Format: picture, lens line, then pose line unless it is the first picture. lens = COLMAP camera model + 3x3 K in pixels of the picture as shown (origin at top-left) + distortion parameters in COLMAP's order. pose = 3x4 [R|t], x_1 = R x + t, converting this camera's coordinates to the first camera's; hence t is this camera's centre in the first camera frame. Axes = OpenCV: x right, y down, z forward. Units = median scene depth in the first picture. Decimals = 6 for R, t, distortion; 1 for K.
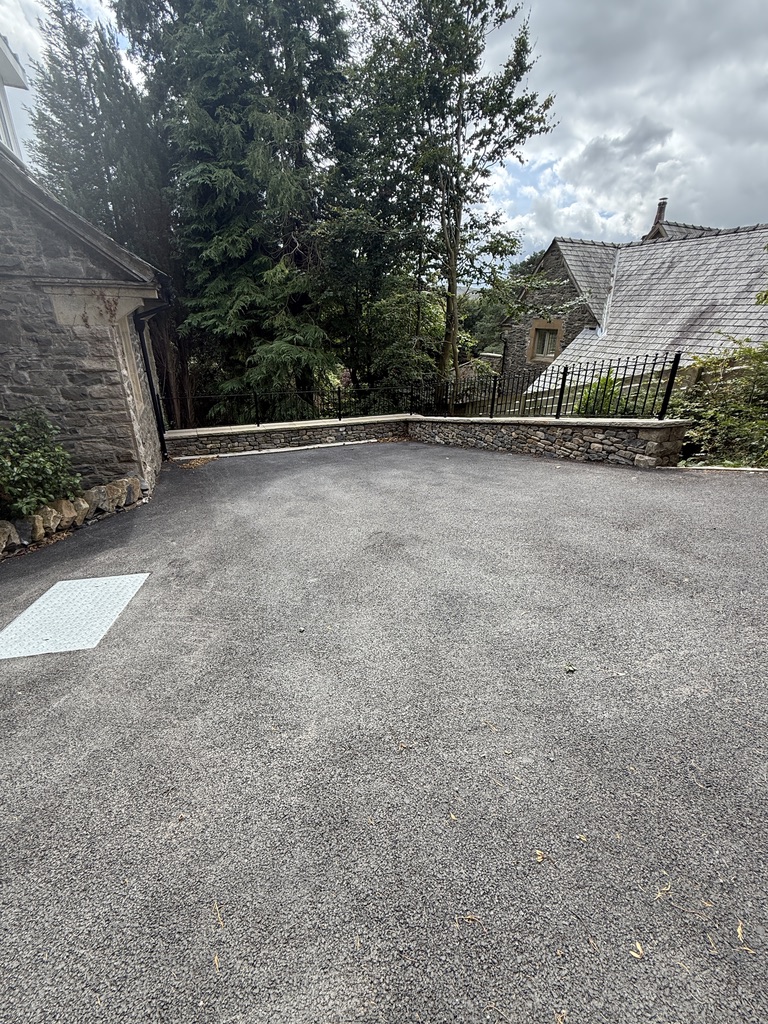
lens RADIAL K [[446.3, 0, 385.0], [0, 446.3, 512.1], [0, 0, 1]] dist [0.000760, 0.000056]
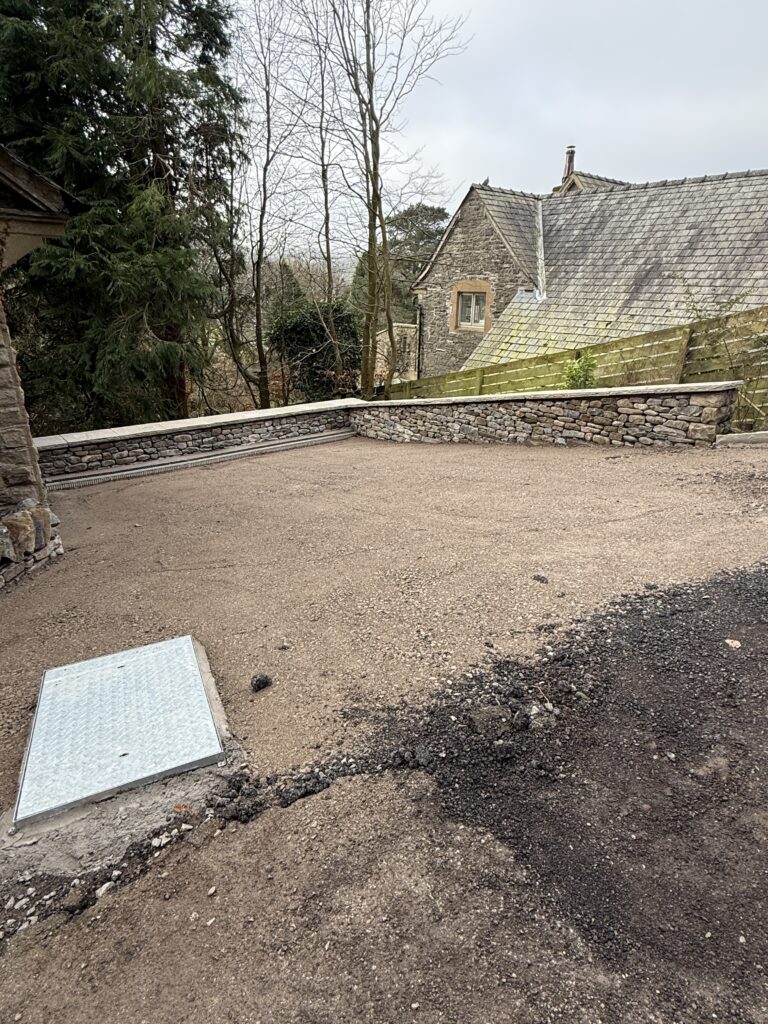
lens RADIAL K [[575.6, 0, 383.8], [0, 575.6, 514.2], [0, 0, 1]] dist [-0.000985, -0.000559]
pose [[0.963992, -0.100232, 0.246318, -0.269093], [0.107657, 0.994046, -0.016831, 0.001387], [-0.243165, 0.042743, 0.969043, 0.055708]]
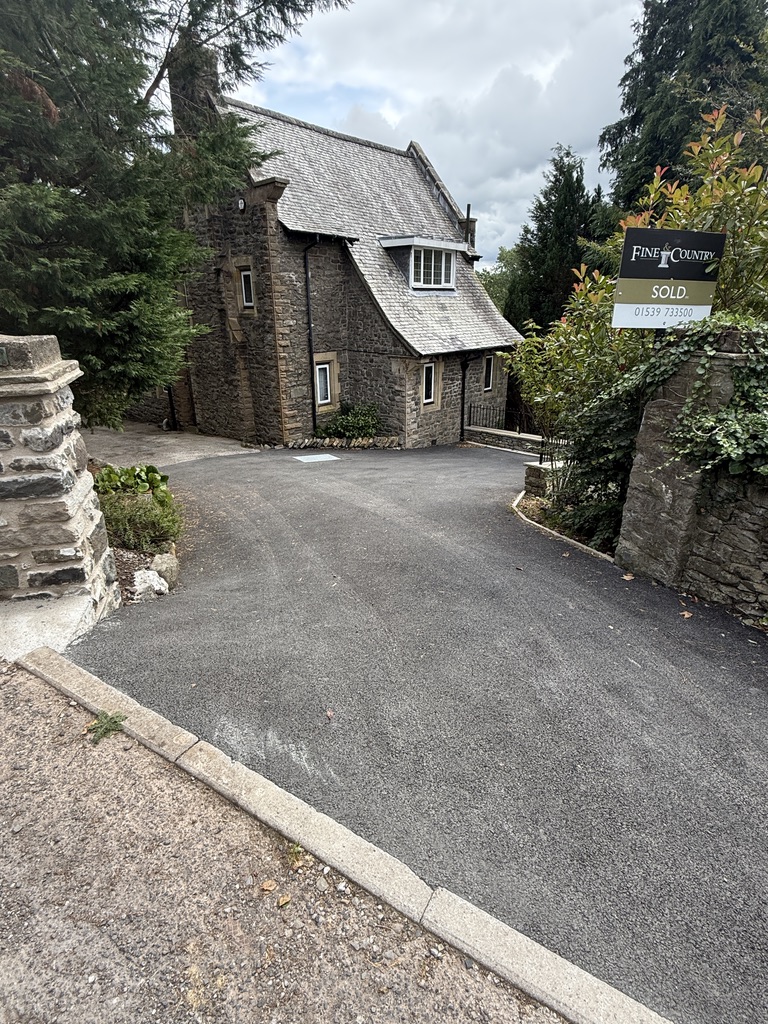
lens RADIAL K [[531.9, 0, 387.6], [0, 531.9, 511.0], [0, 0, 1]] dist [0.002654, -0.000082]
pose [[0.431288, 0.313313, -0.846065, 1.726746], [-0.348489, 0.922836, 0.164099, -0.150322], [0.832194, 0.224070, 0.507194, -0.311033]]
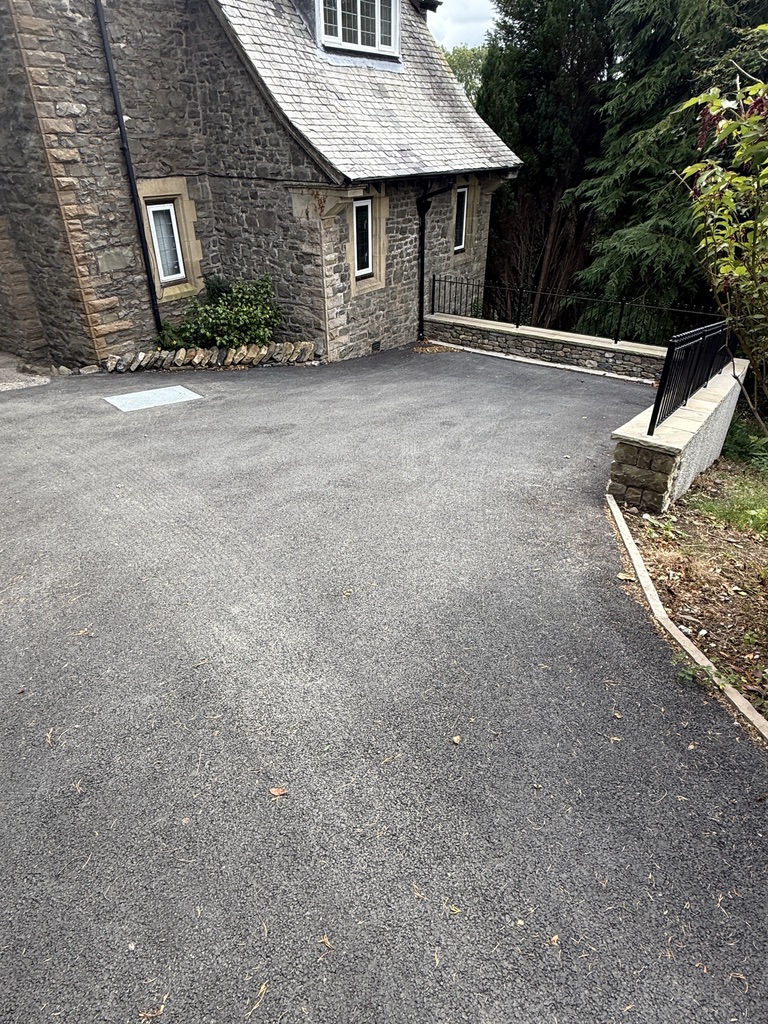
lens RADIAL K [[612.1, 0, 385.8], [0, 612.1, 509.9], [0, 0, 1]] dist [0.001921, -0.000527]
pose [[0.543803, 0.426423, -0.722801, 0.948594], [-0.325792, 0.901005, 0.286444, -0.204328], [0.773394, 0.079714, 0.628894, 0.107110]]
